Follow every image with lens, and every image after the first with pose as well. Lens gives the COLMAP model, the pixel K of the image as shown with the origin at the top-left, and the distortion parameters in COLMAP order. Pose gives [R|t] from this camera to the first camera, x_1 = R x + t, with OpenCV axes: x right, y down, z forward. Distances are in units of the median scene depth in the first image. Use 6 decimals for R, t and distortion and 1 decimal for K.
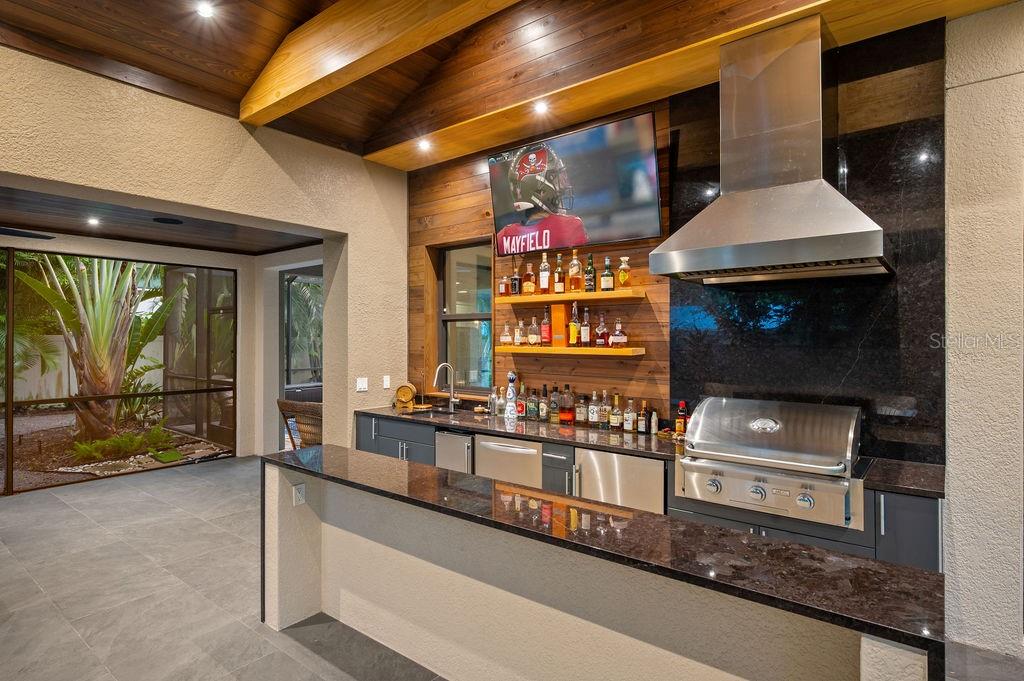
lens RADIAL K [[543.4, 0, 513.4], [0, 543.4, 335.7], [0, 0, 1]] dist [-0.002192, 0.000083]
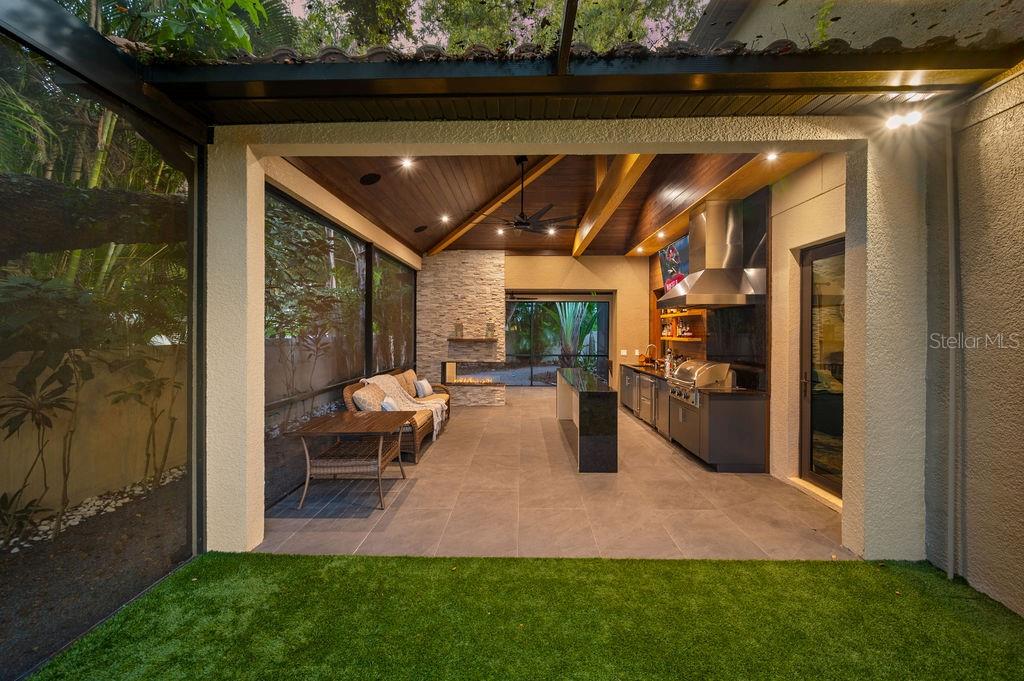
lens RADIAL K [[400.0, 0, 510.3], [0, 400.0, 335.0], [0, 0, 1]] dist [-0.000239, -0.000008]
pose [[0.600578, 0.007727, -0.799529, 0.962476], [0.000017, 0.999953, 0.009677, -0.004826], [0.799566, -0.005825, 0.600550, -0.511589]]
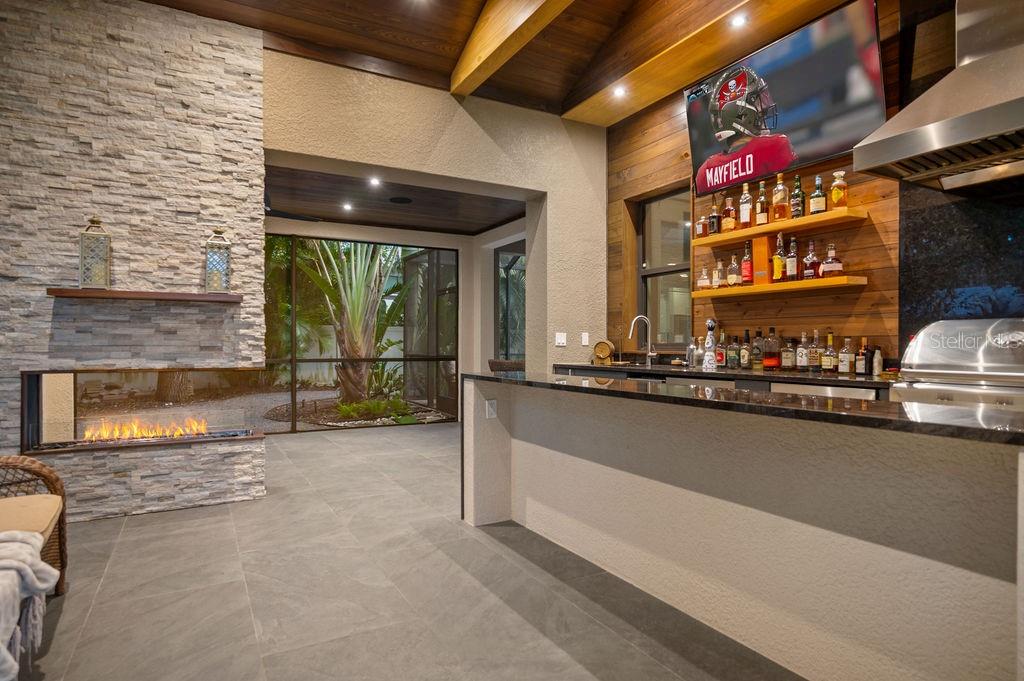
lens RADIAL K [[581.5, 0, 515.4], [0, 581.5, 348.7], [0, 0, 1]] dist [-0.002890, -0.000145]
pose [[0.923094, 0.002988, -0.384563, 0.075908], [0.001312, 0.999940, 0.010920, 0.113267], [0.384573, -0.010585, 0.923034, -0.052677]]
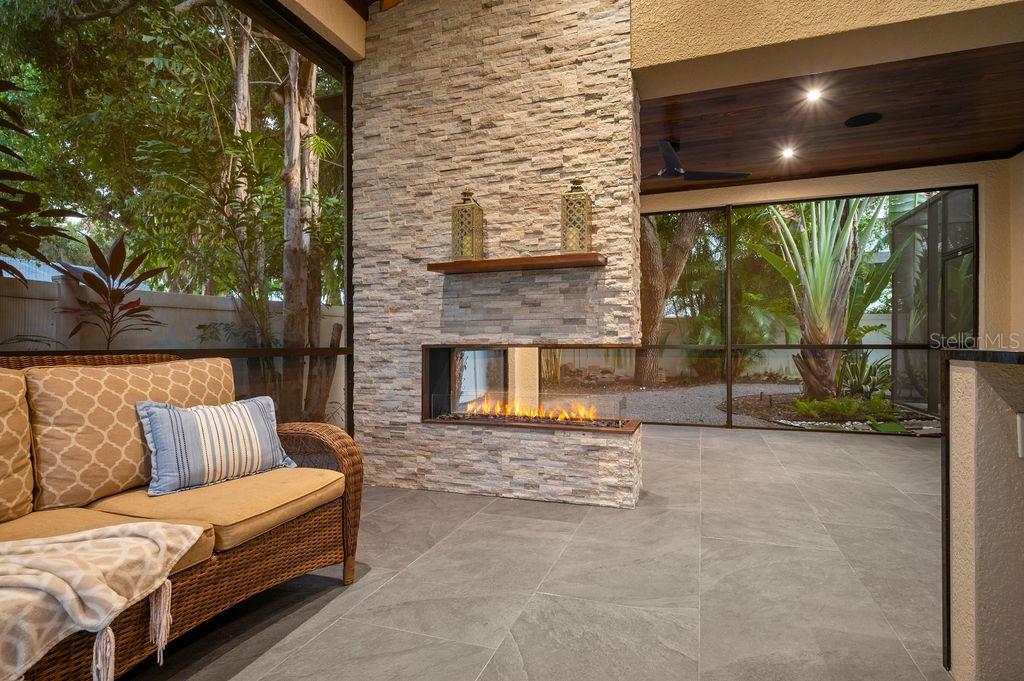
lens RADIAL K [[516.4, 0, 513.1], [0, 516.4, 344.1], [0, 0, 1]] dist [-0.002459, -0.000335]
pose [[0.318613, -0.000196, -0.947885, -0.090528], [0.009431, 0.999951, 0.002963, 0.152032], [0.947838, -0.009884, 0.318600, 0.324938]]
